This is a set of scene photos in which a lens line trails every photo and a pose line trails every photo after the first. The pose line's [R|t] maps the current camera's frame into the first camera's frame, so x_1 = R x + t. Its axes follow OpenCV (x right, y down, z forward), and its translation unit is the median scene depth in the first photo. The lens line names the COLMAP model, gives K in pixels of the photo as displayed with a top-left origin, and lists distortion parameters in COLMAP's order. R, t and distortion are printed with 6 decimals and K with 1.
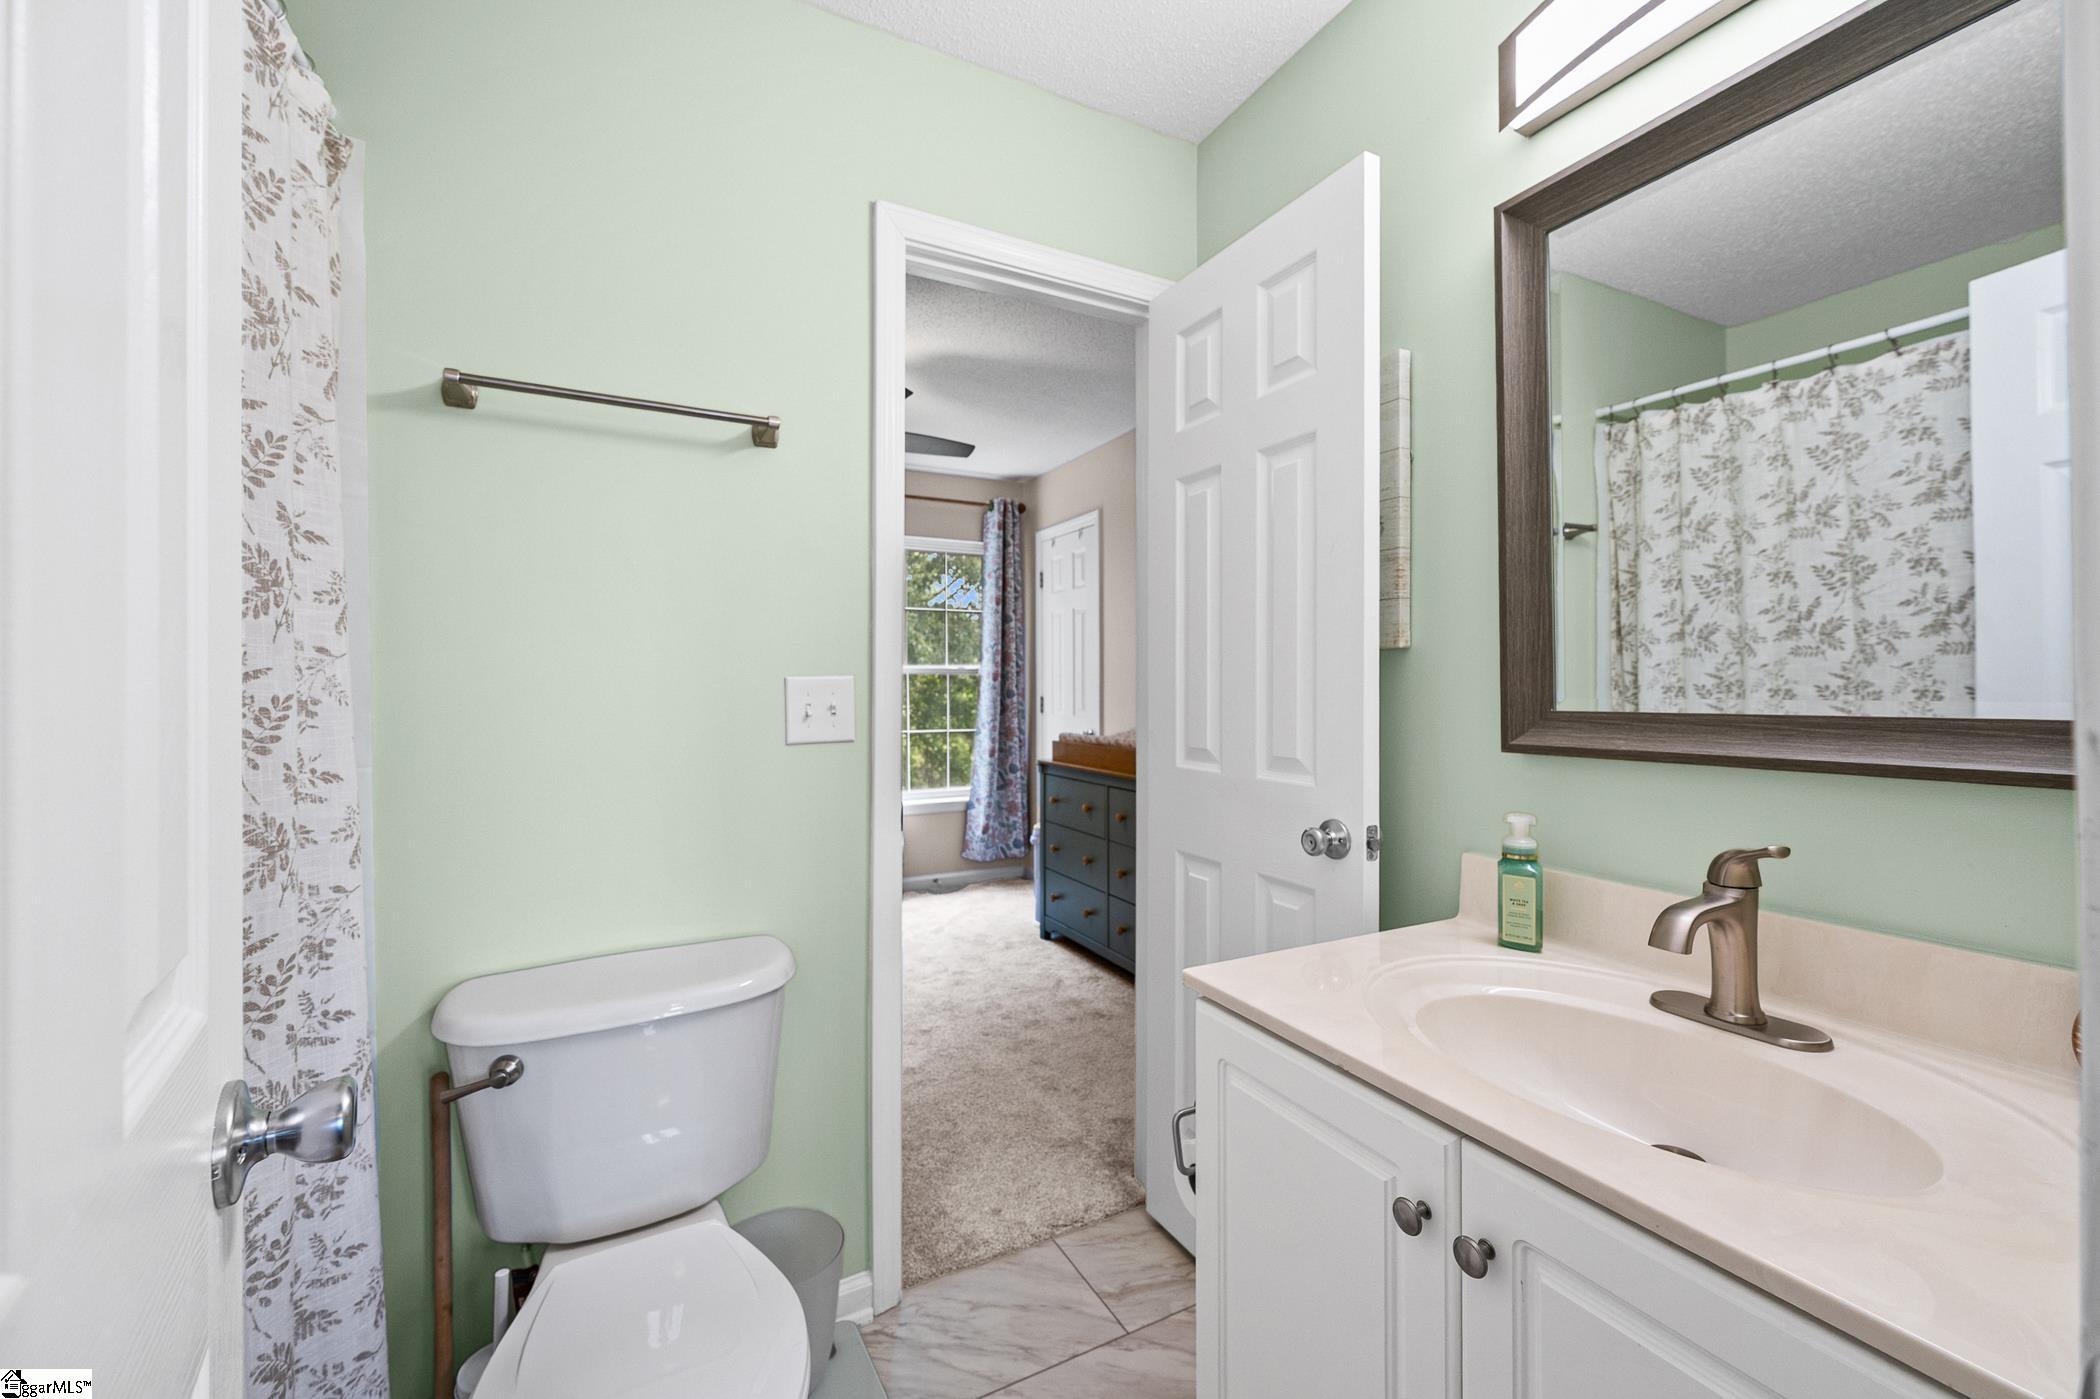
lens RADIAL K [[845.0, 0, 1059.7], [0, 845.0, 676.8], [0, 0, 1]] dist [-0.000878, 0.000176]
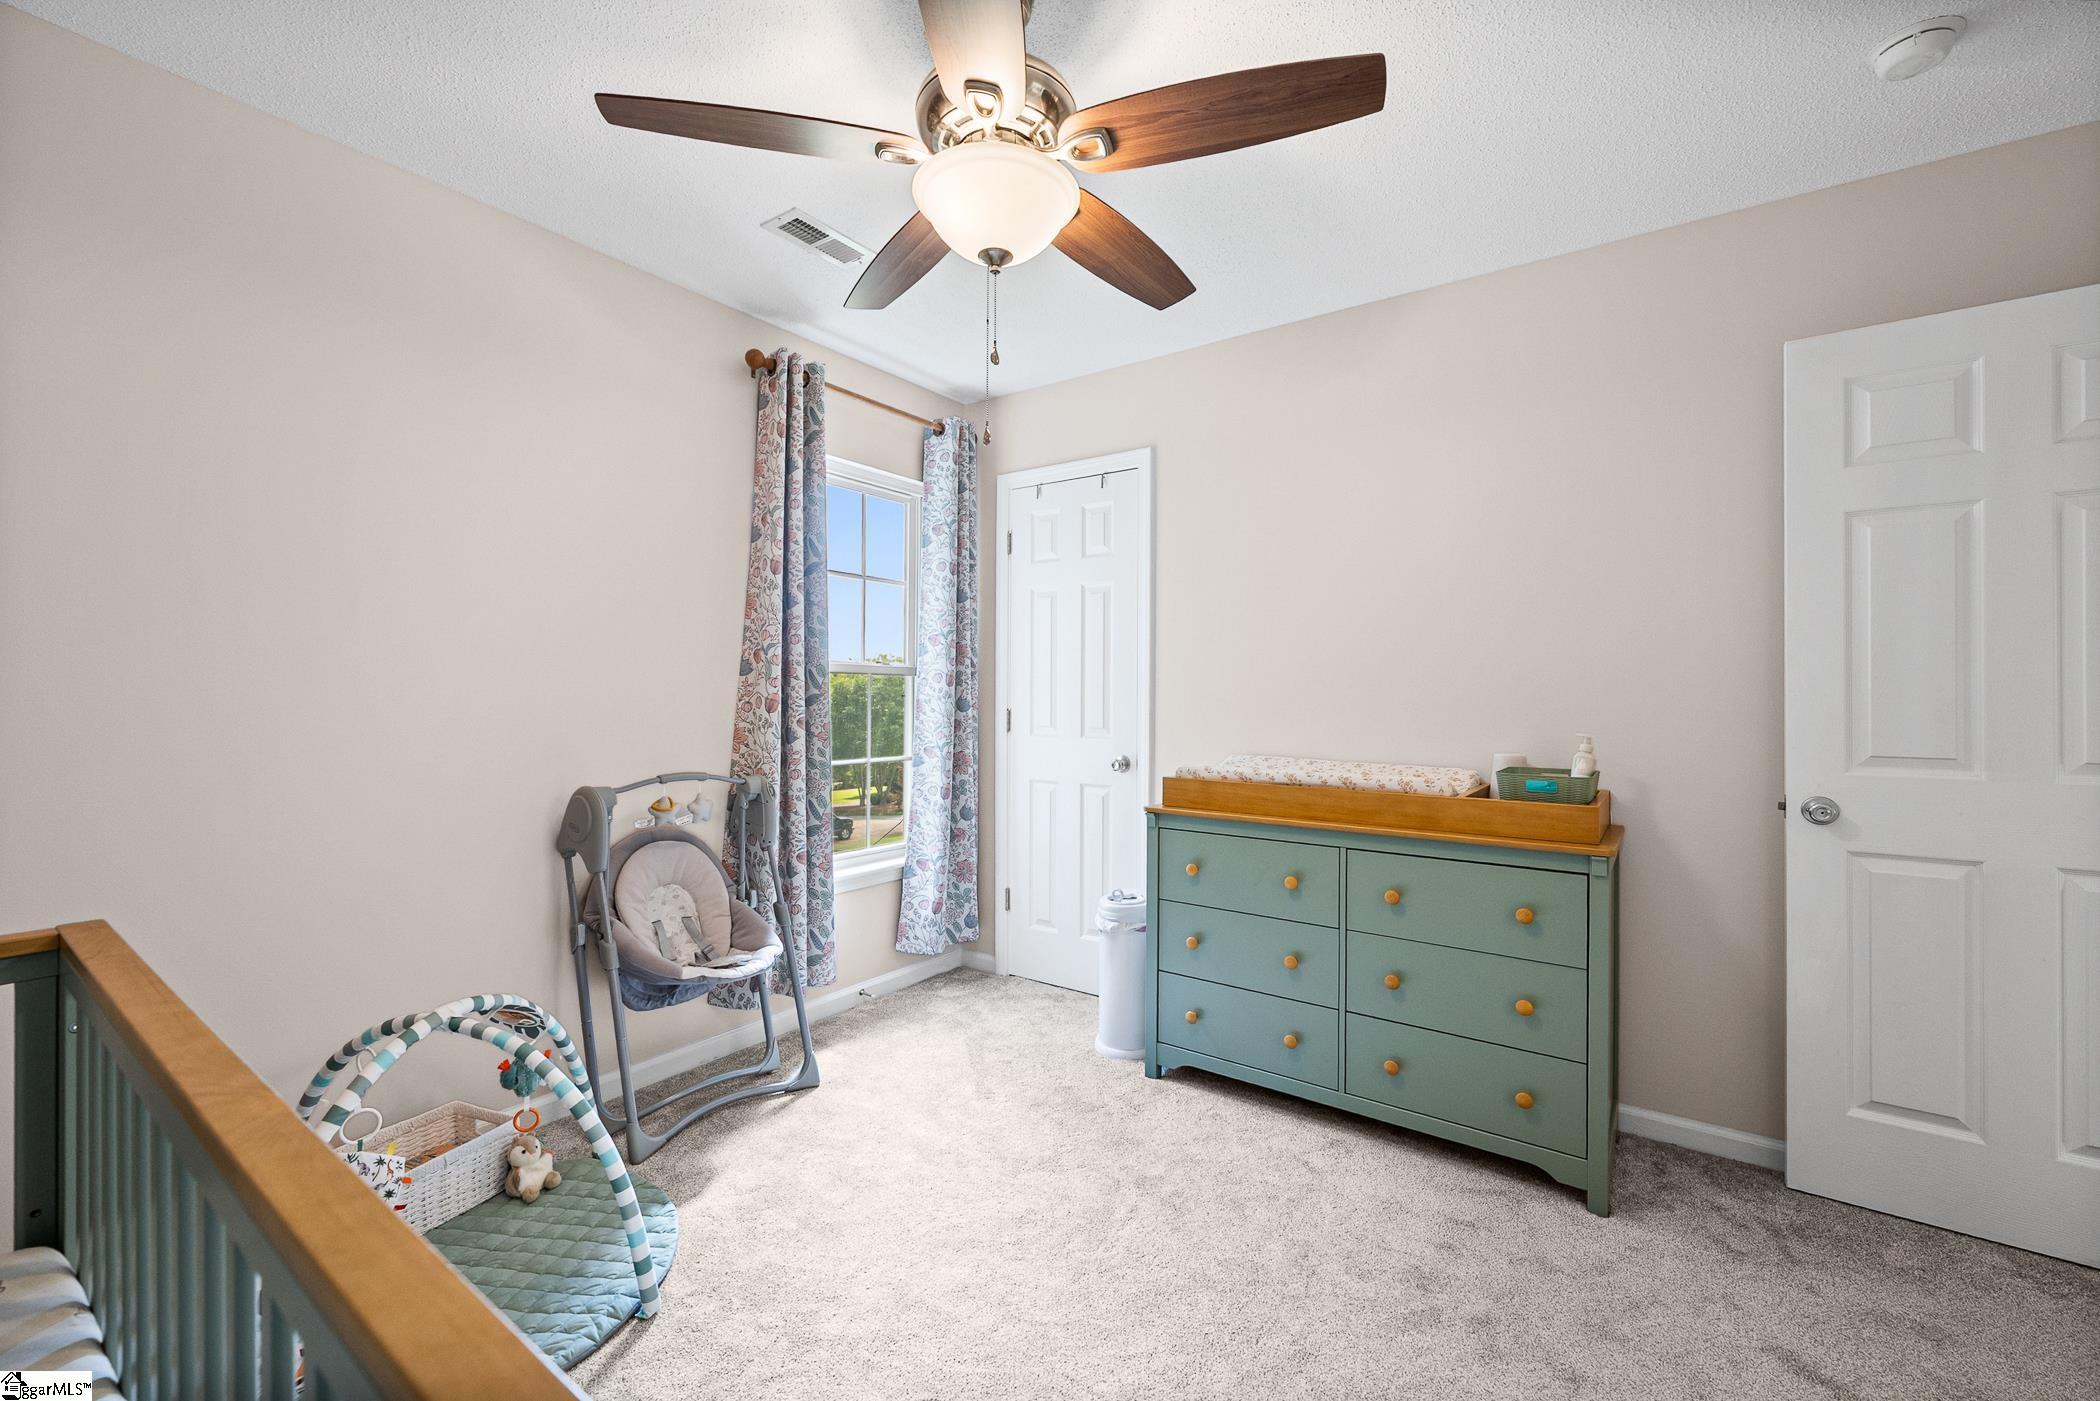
lens RADIAL K [[845.0, 0, 1047.1], [0, 845.0, 694.4], [0, 0, 1]] dist [-0.000878, 0.000176]
pose [[0.893810, 0.009838, 0.448338, -0.309492], [-0.013413, 0.999899, 0.004799, 0.007214], [-0.448245, -0.010302, 0.893851, 0.356071]]
